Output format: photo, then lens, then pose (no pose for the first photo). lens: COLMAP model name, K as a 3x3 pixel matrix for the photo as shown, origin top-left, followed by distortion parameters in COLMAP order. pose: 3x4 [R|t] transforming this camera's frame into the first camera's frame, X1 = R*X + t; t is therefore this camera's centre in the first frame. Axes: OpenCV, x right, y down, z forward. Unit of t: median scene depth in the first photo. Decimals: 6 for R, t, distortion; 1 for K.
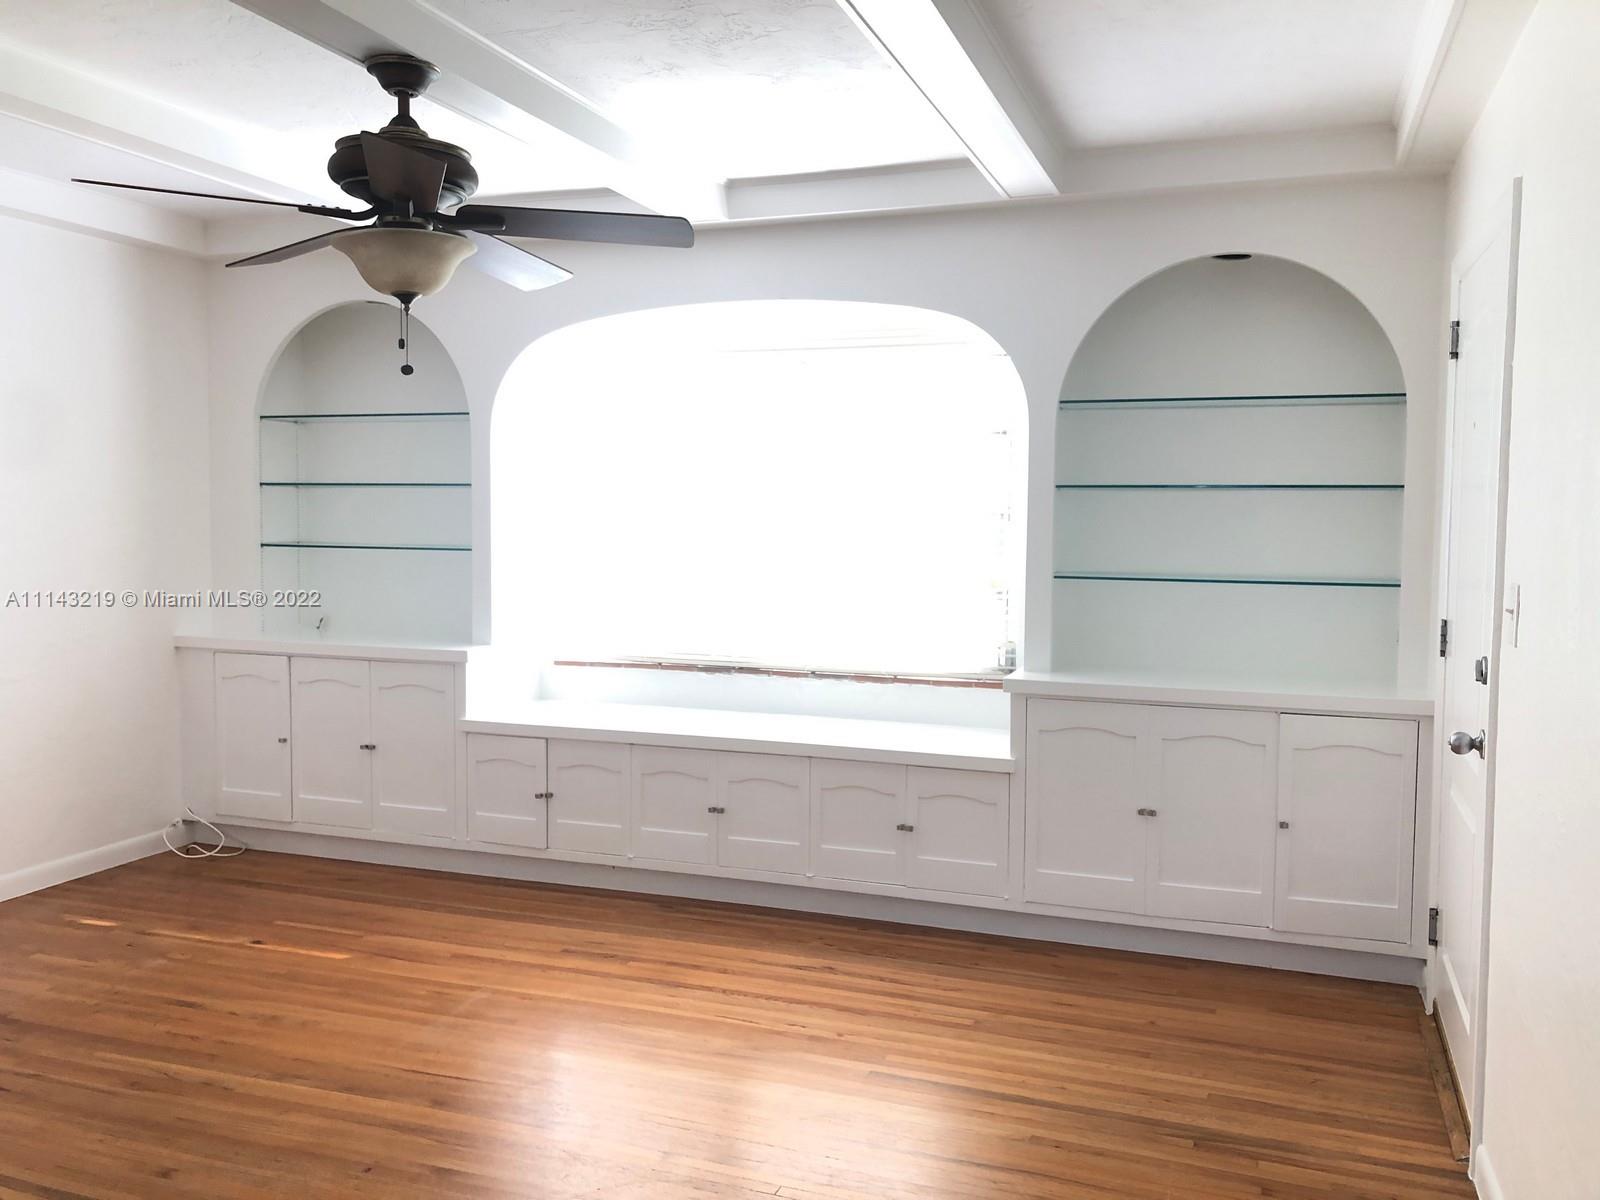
lens RADIAL K [[1321.0, 0, 798.5], [0, 1321.0, 588.9], [0, 0, 1]] dist [0.064101, -0.069448]
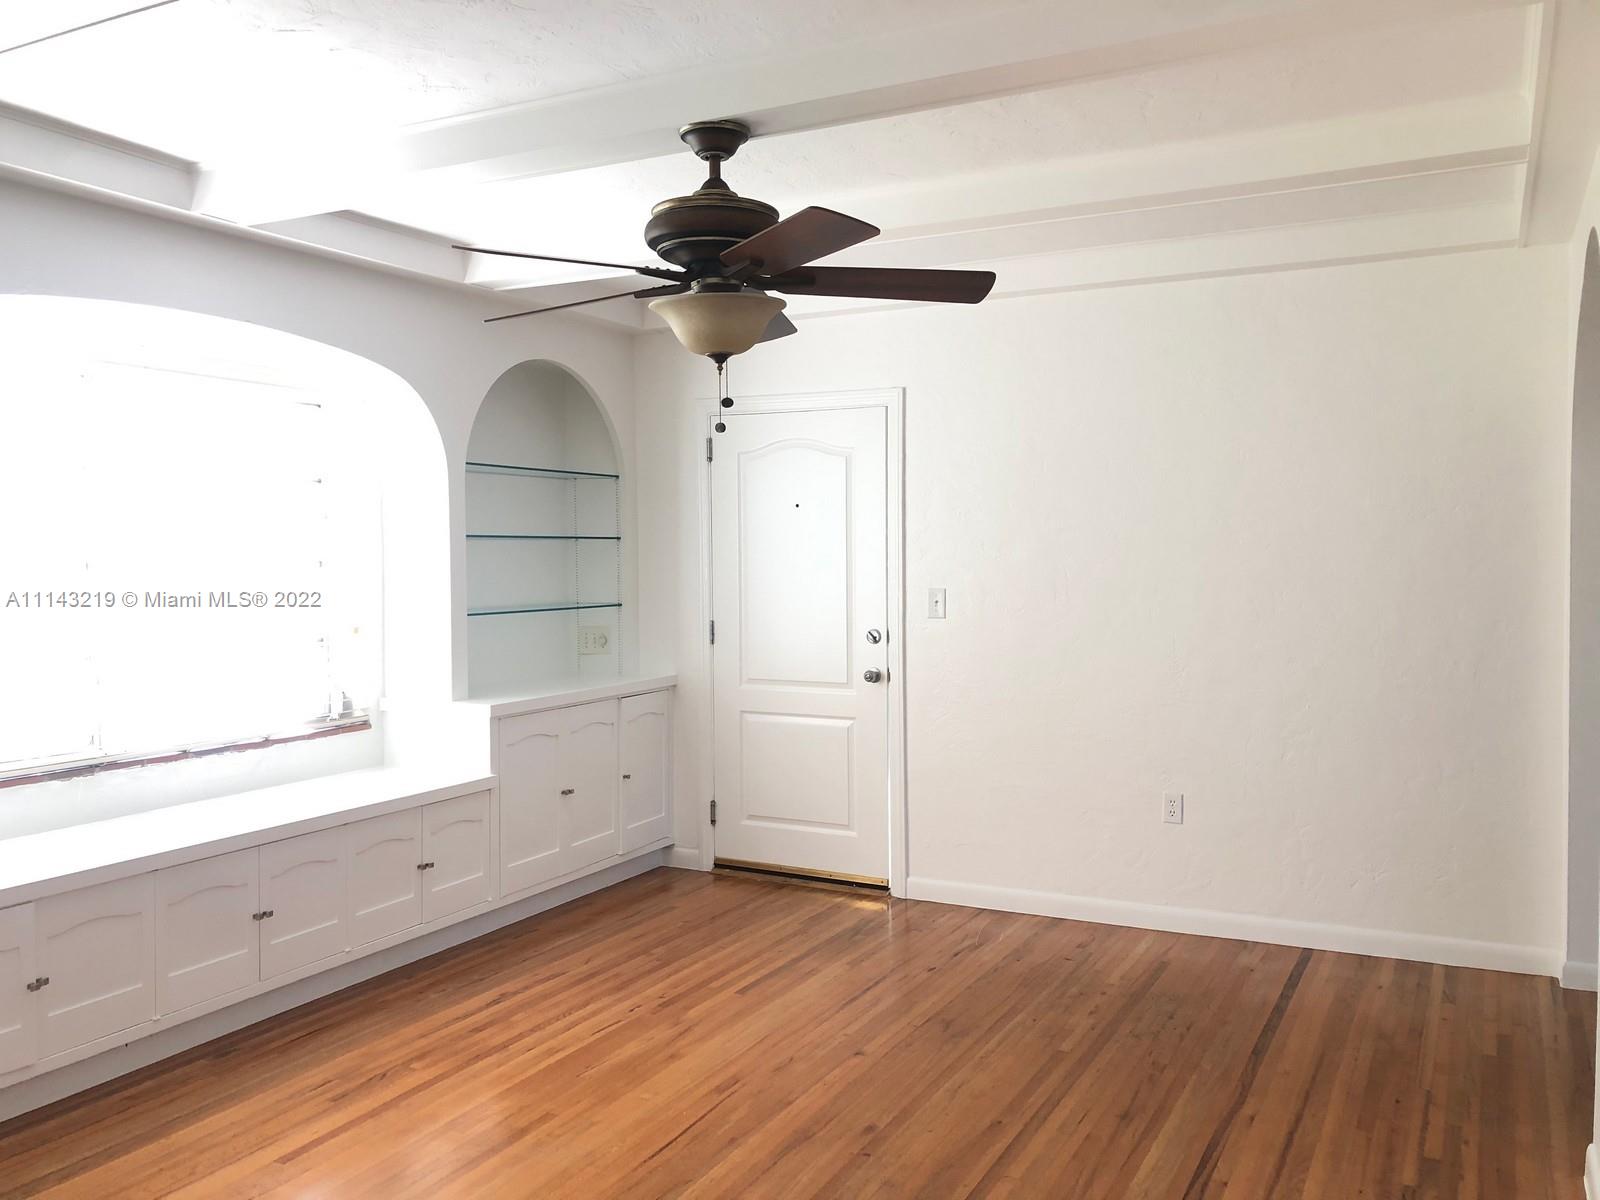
lens RADIAL K [[1321.0, 0, 793.7], [0, 1321.0, 598.4], [0, 0, 1]] dist [0.064101, -0.069448]
pose [[0.141238, -0.044646, 0.988968, -0.907961], [0.069111, 0.996990, 0.035138, -0.044906], [-0.987560, 0.063385, 0.143898, 0.560660]]
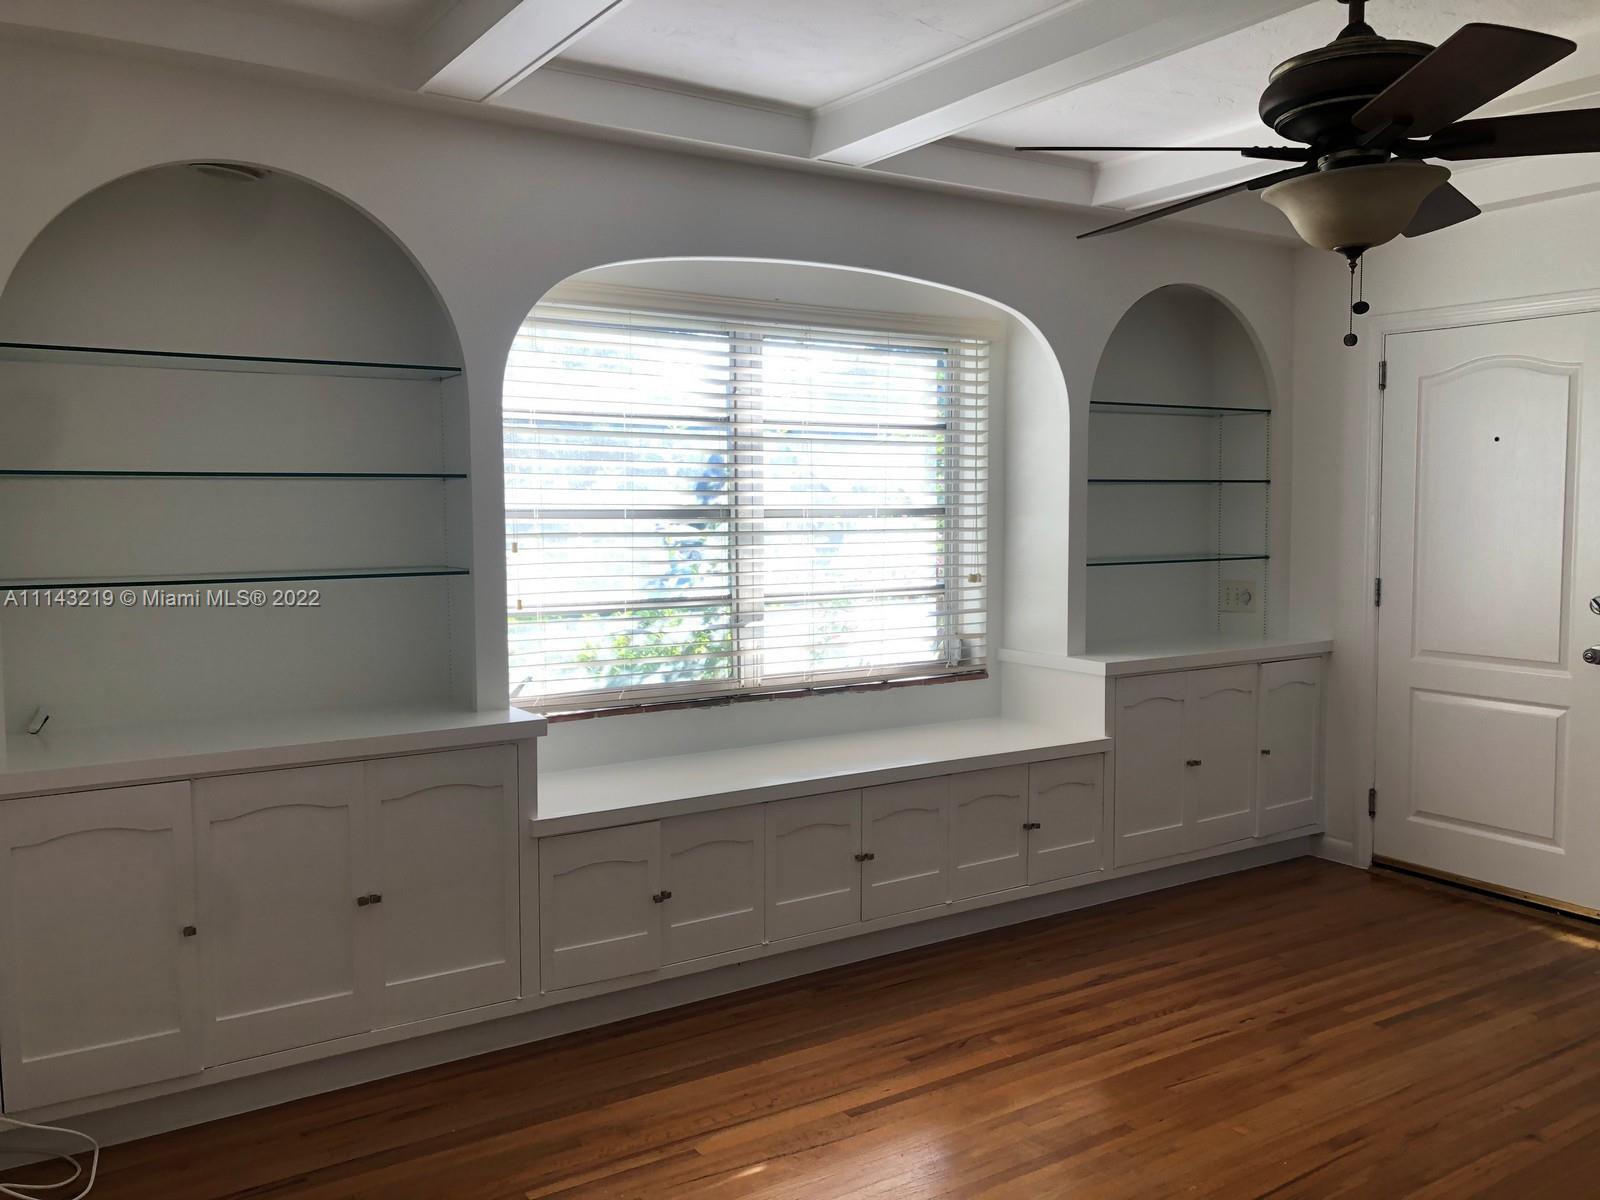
lens RADIAL K [[1321.0, 0, 815.1], [0, 1321.0, 597.7], [0, 0, 1]] dist [0.064101, -0.069448]
pose [[0.595130, -0.069172, 0.800647, -0.807765], [0.058804, 0.997366, 0.042458, -0.042021], [-0.801475, 0.021813, 0.597630, 0.540363]]
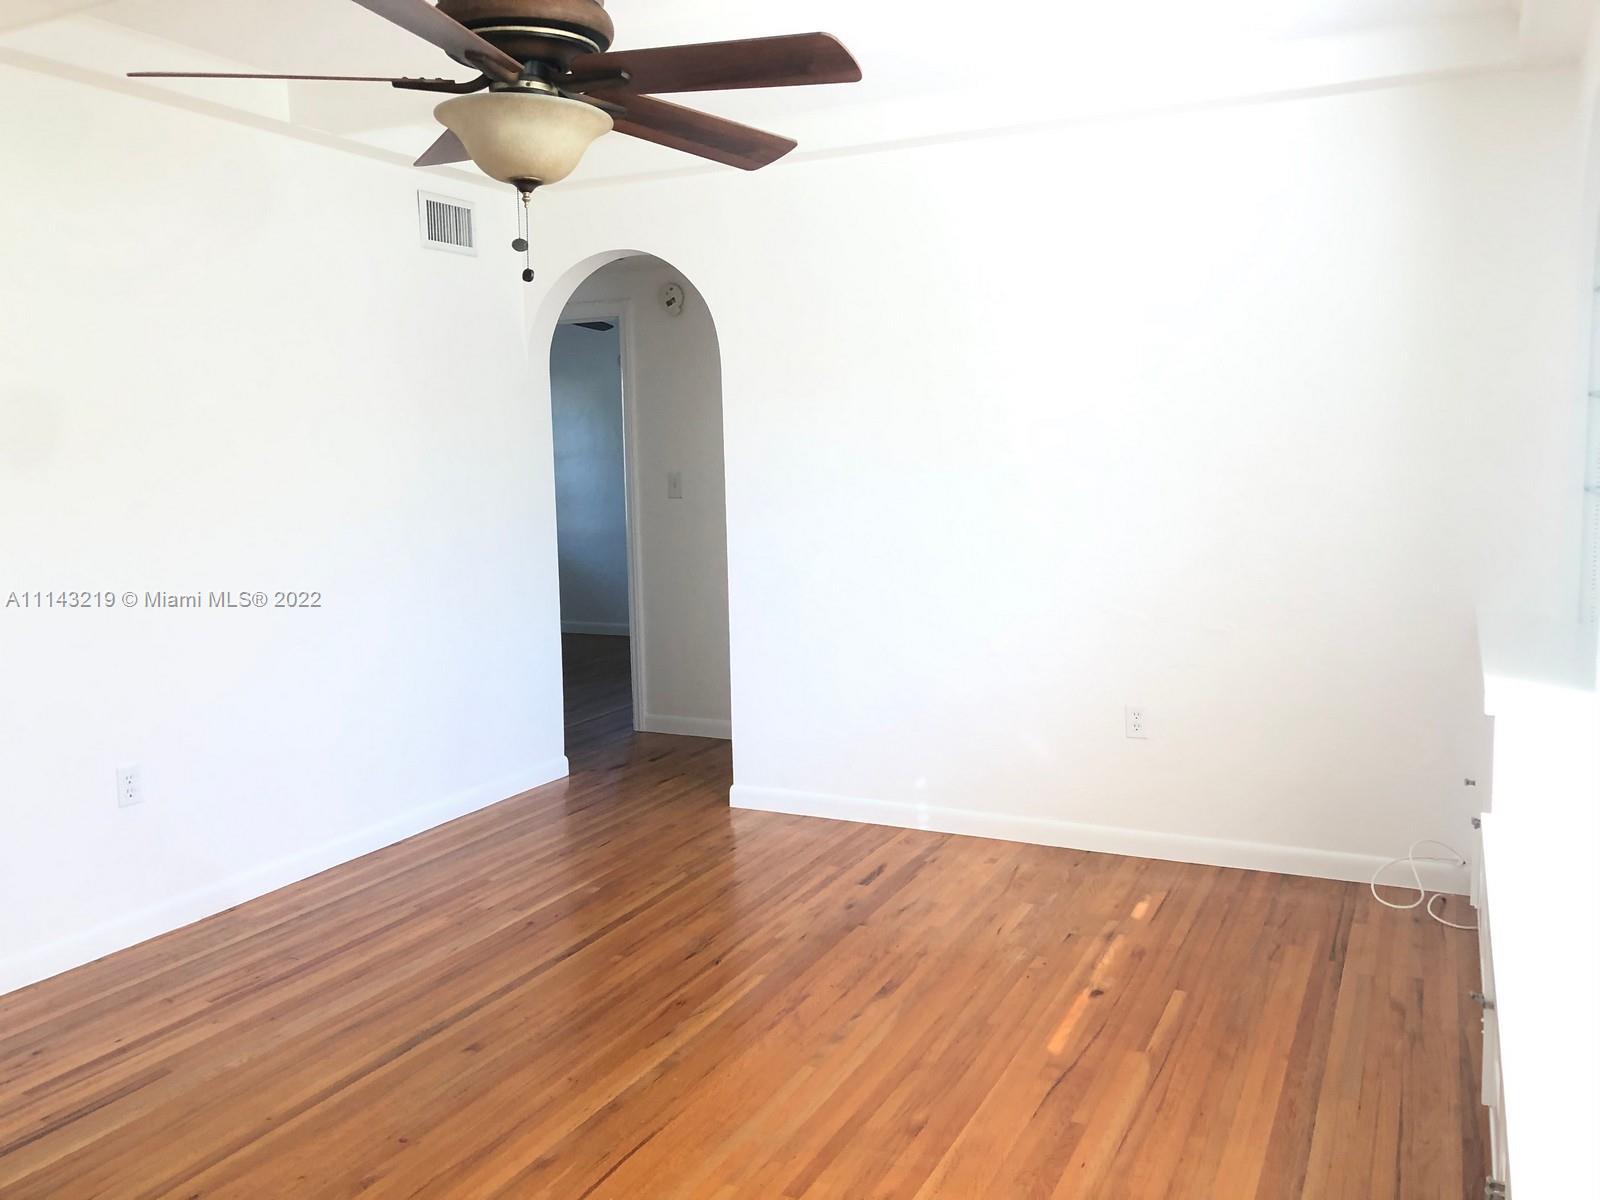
lens RADIAL K [[1321.0, 0, 802.0], [0, 1321.0, 598.7], [0, 0, 1]] dist [0.064101, -0.069448]
pose [[-0.105674, 0.109677, -0.988334, 0.355120], [-0.041190, 0.992563, 0.114550, -0.047625], [0.993547, 0.052814, -0.100370, 0.874794]]
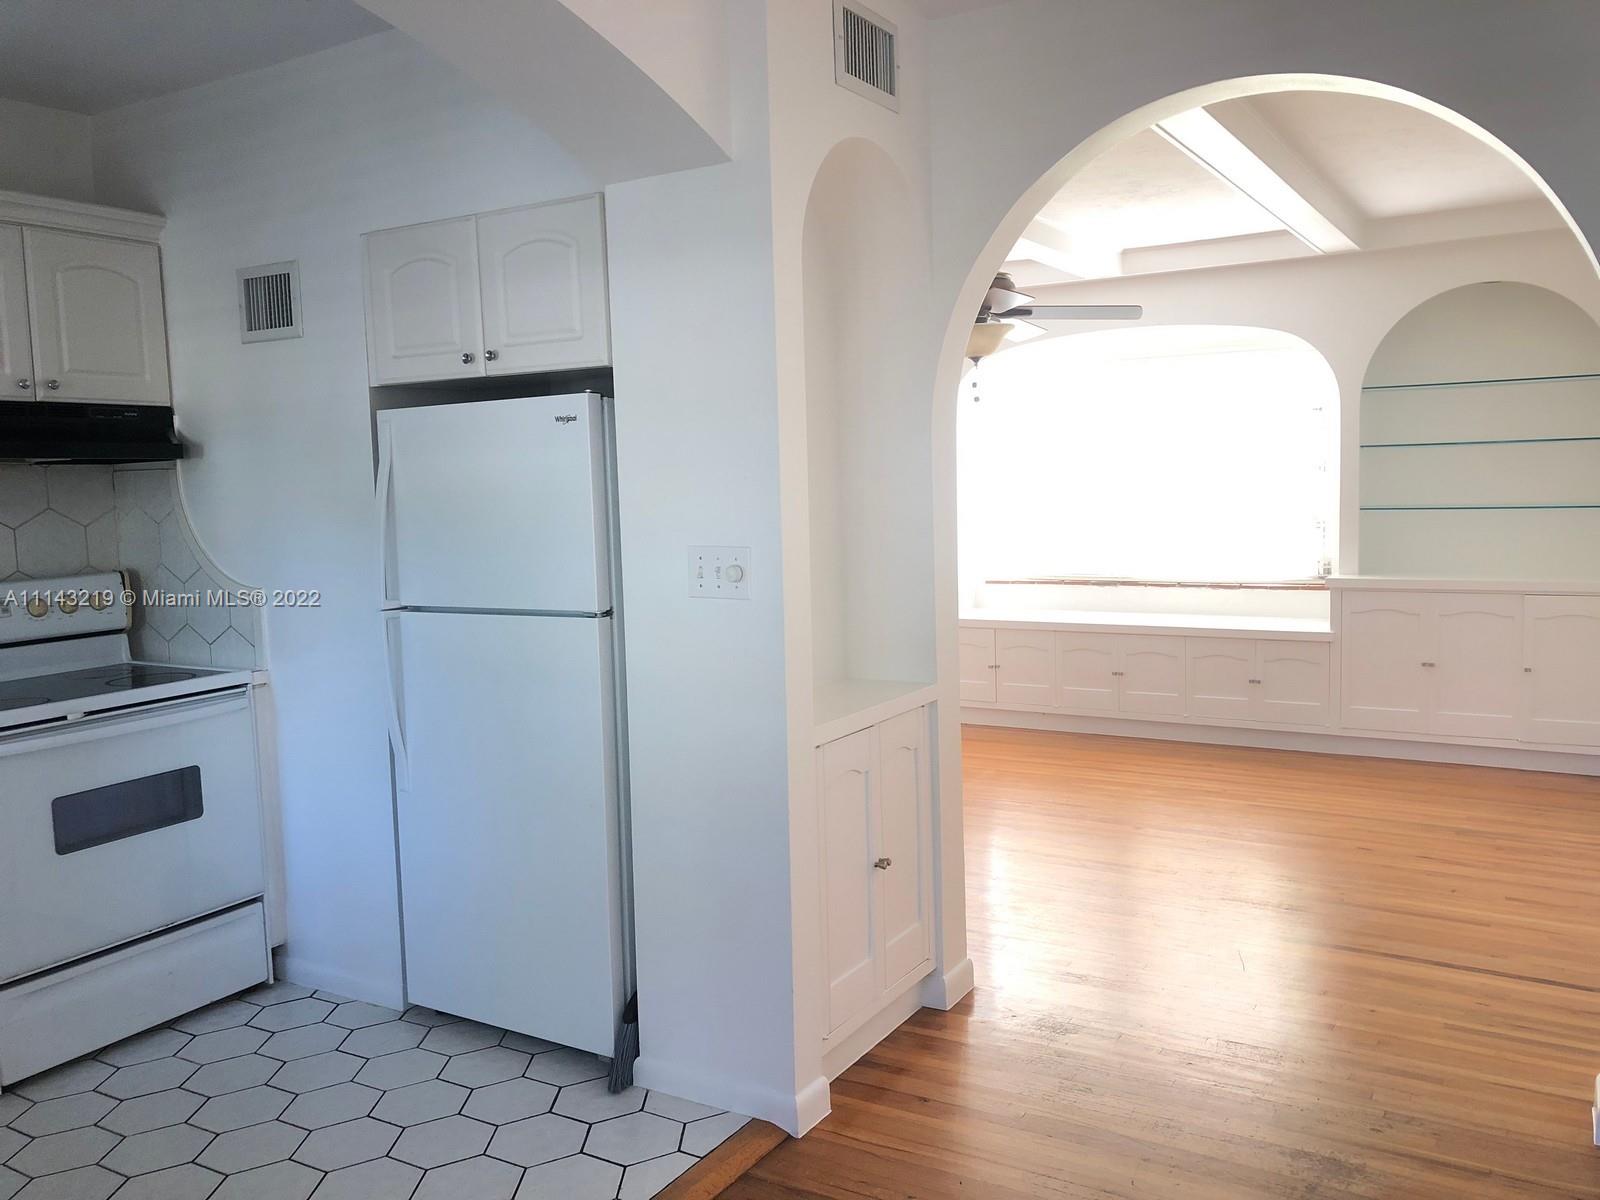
lens RADIAL K [[1321.0, 0, 814.6], [0, 1321.0, 589.1], [0, 0, 1]] dist [0.064101, -0.069448]
pose [[0.982009, -0.017554, -0.188018, -0.123344], [0.022504, 0.999453, 0.024225, 0.030109], [0.187490, -0.028020, 0.981867, -0.559830]]
